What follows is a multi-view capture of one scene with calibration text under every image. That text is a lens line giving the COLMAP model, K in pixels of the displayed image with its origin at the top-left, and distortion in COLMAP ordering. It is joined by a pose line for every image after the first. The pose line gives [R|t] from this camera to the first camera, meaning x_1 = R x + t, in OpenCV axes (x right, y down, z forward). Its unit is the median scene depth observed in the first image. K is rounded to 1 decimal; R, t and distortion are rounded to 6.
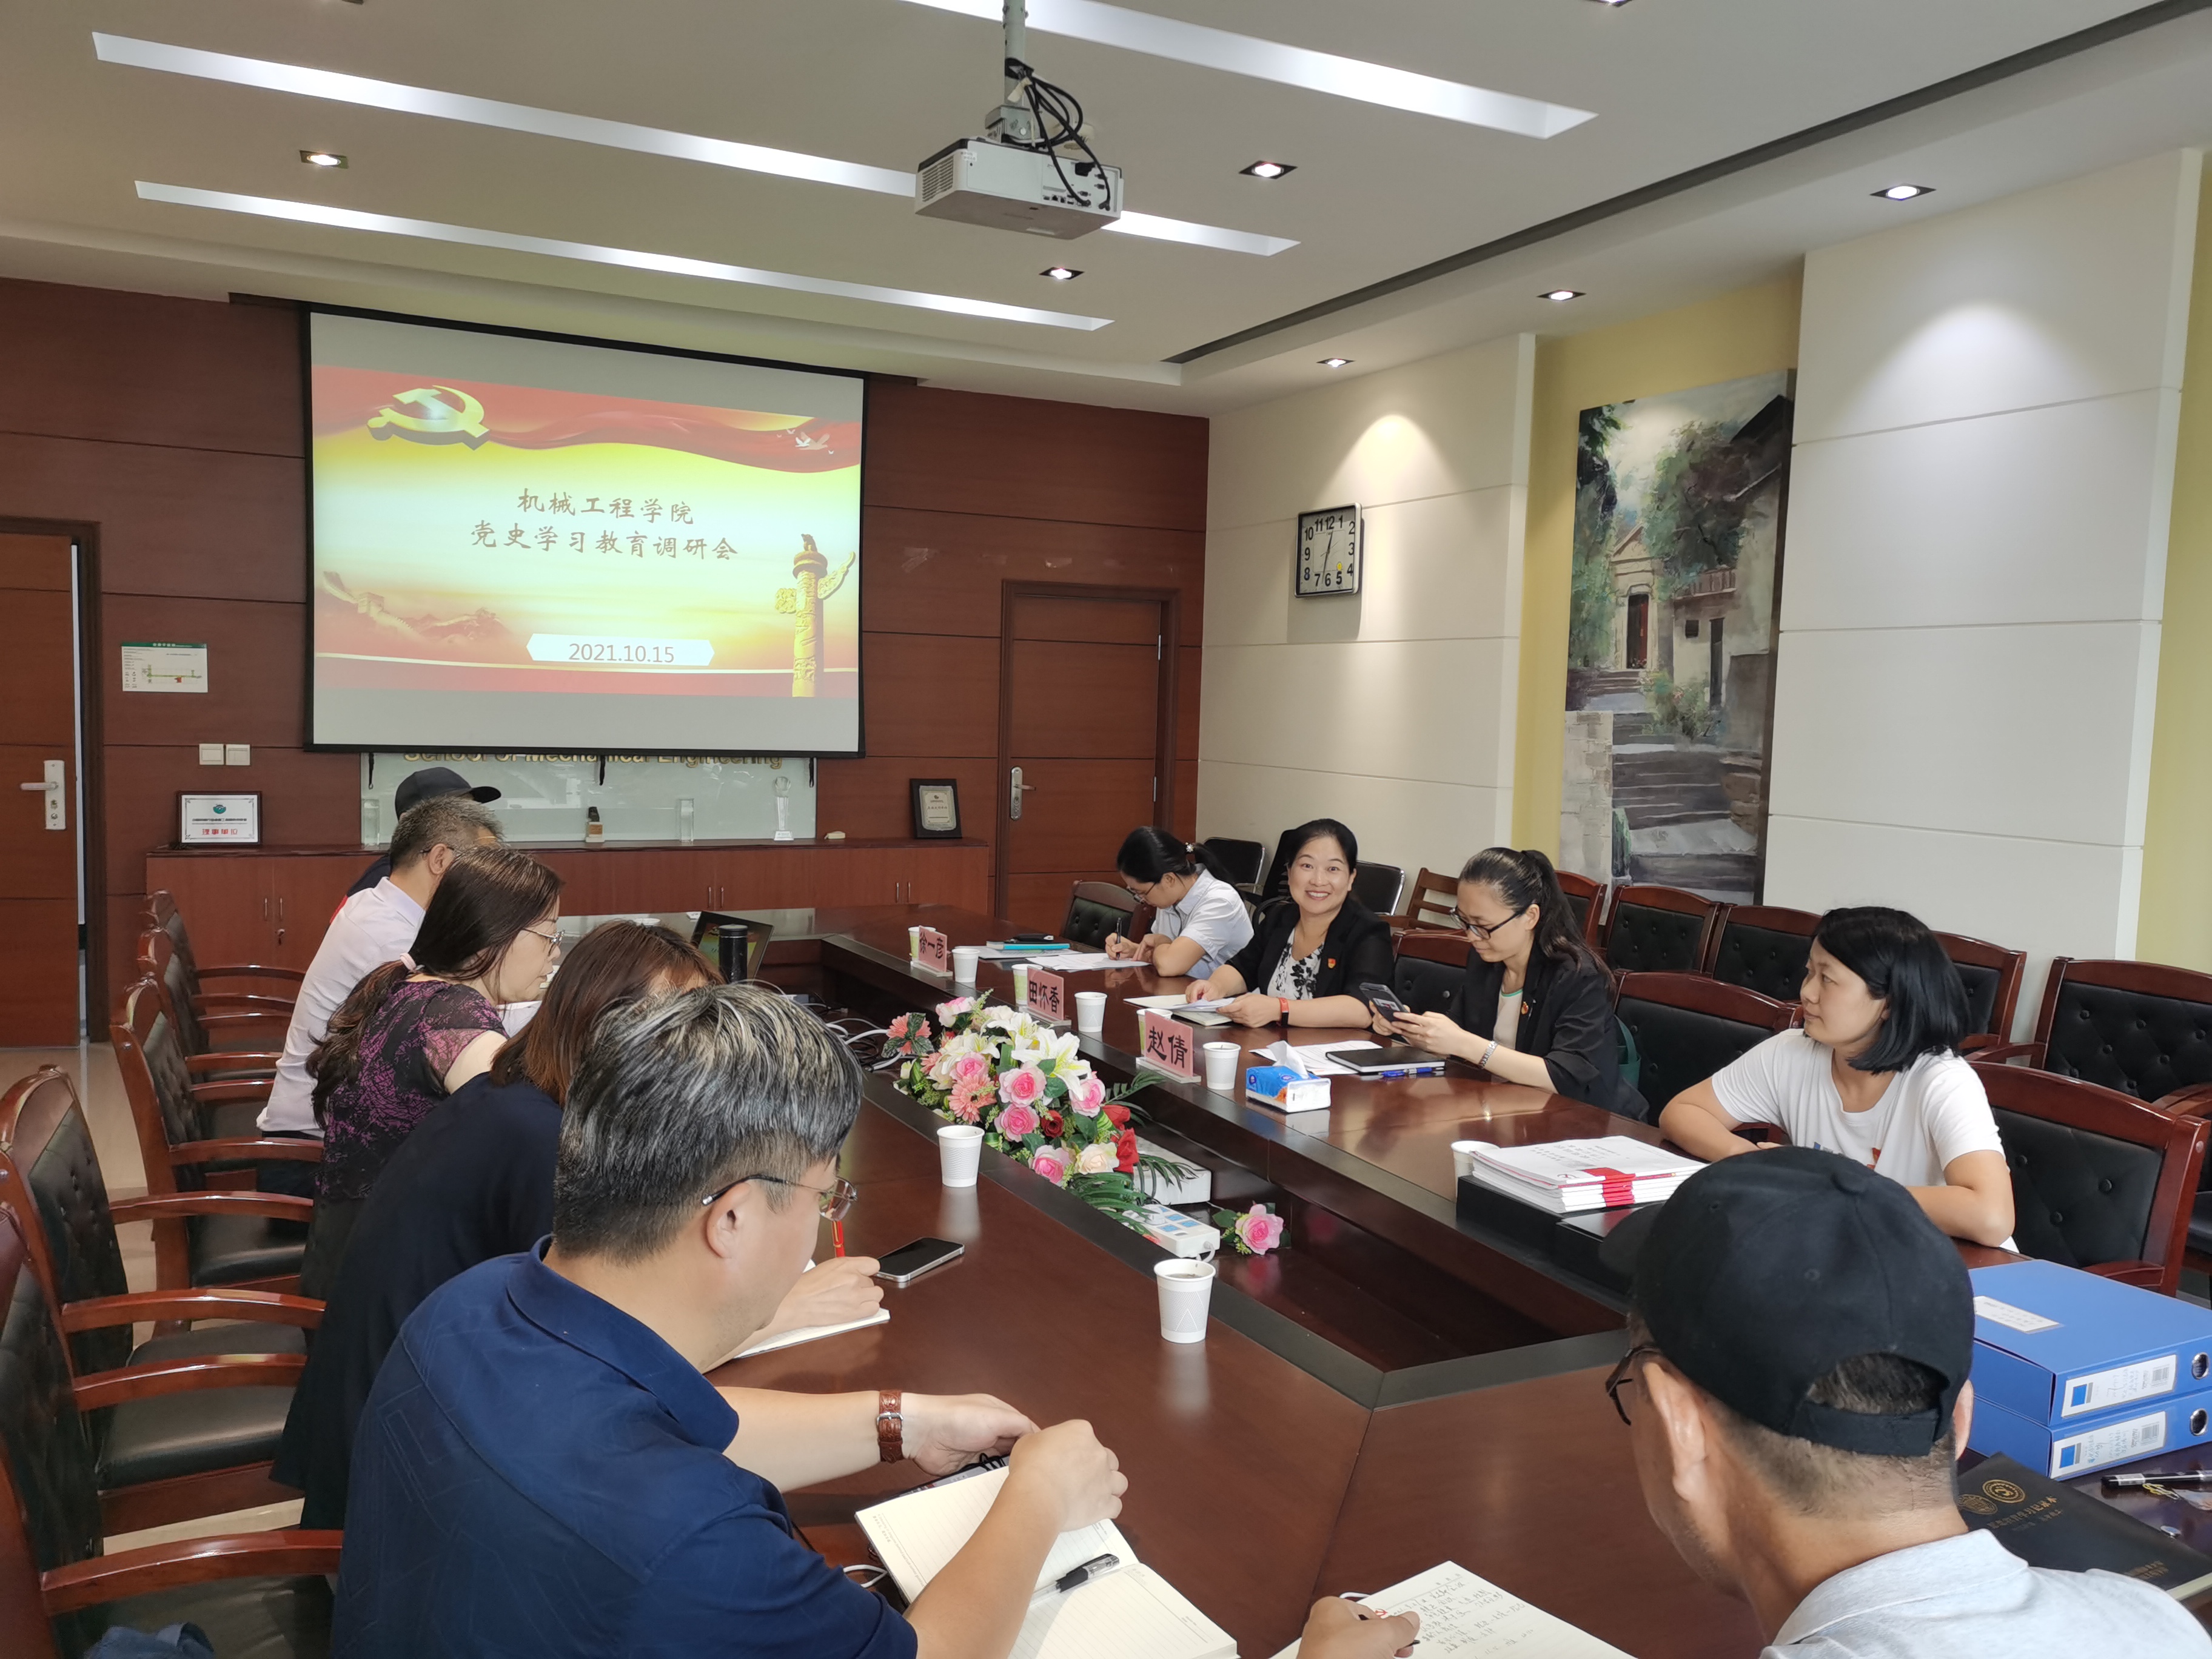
lens RADIAL K [[1696.3, 0, 1107.6], [0, 1696.3, 834.0], [0, 0, 1]] dist [0.055446, -0.046759]
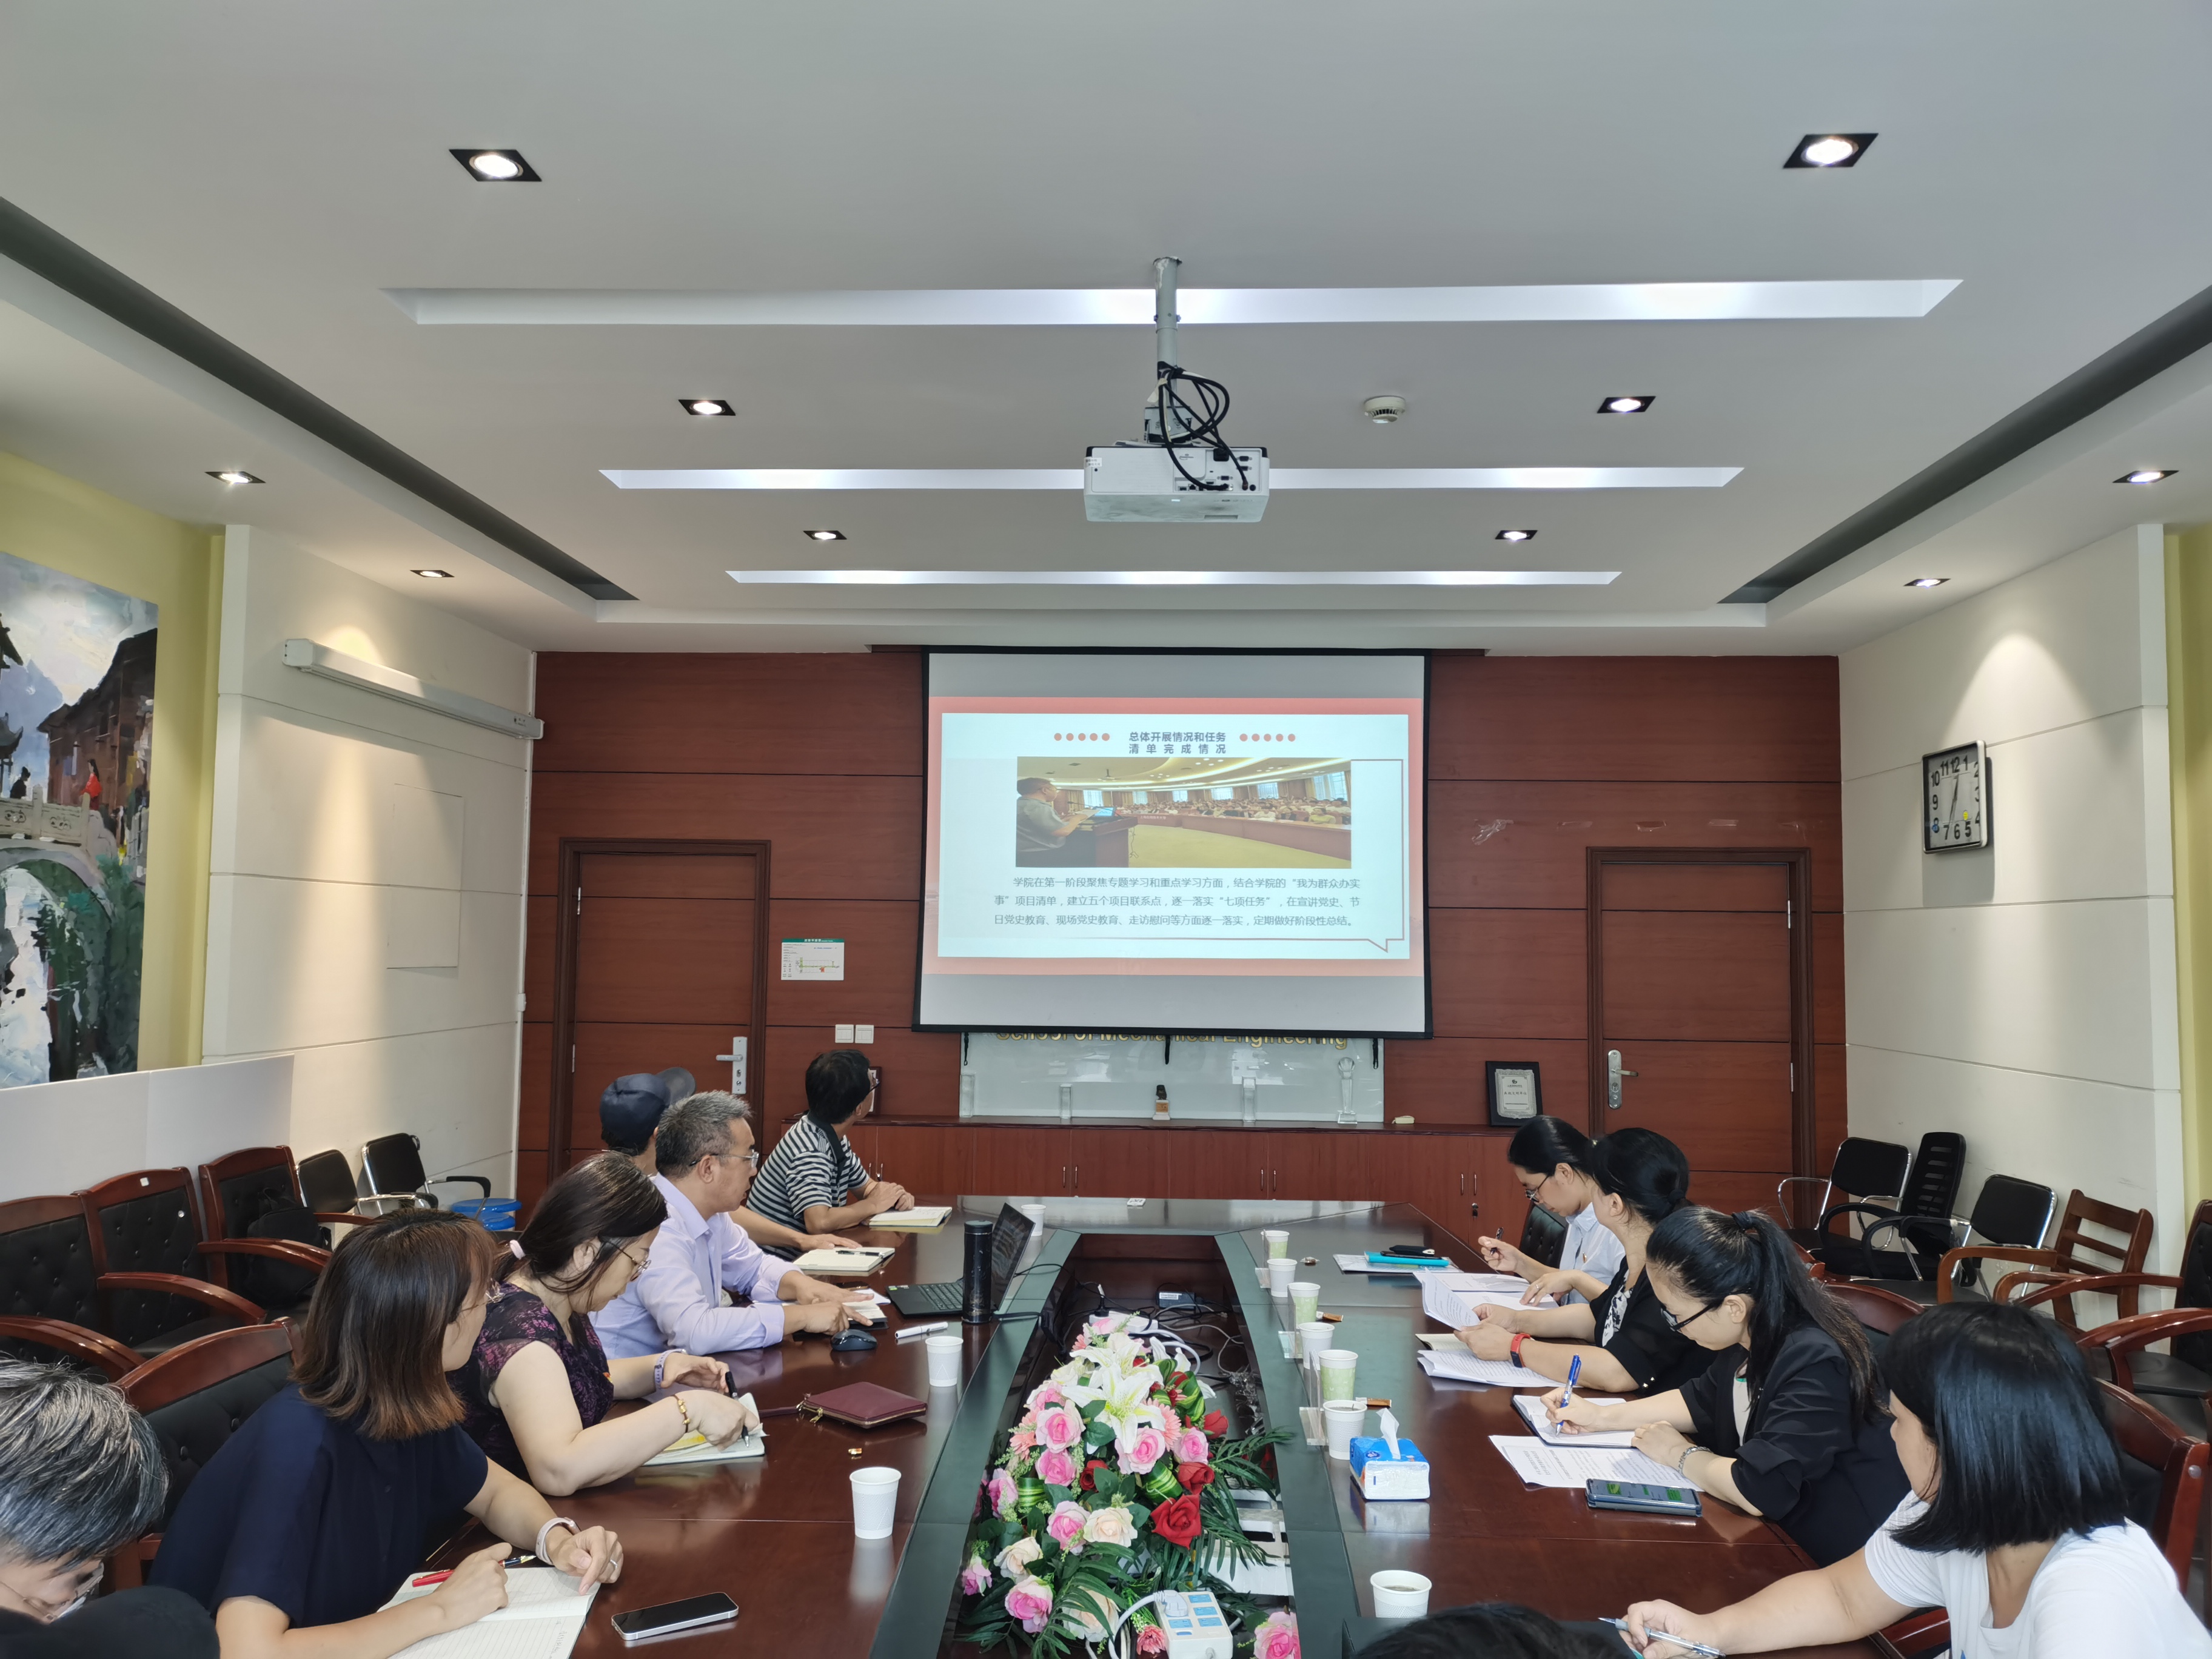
lens RADIAL K [[1696.3, 0, 1107.6], [0, 1696.3, 834.0], [0, 0, 1]] dist [0.055446, -0.046759]
pose [[0.876446, -0.049732, -0.478925, 0.200379], [-0.025096, 0.988582, -0.148583, -0.014866], [0.480846, 0.142244, 0.865190, 0.082232]]
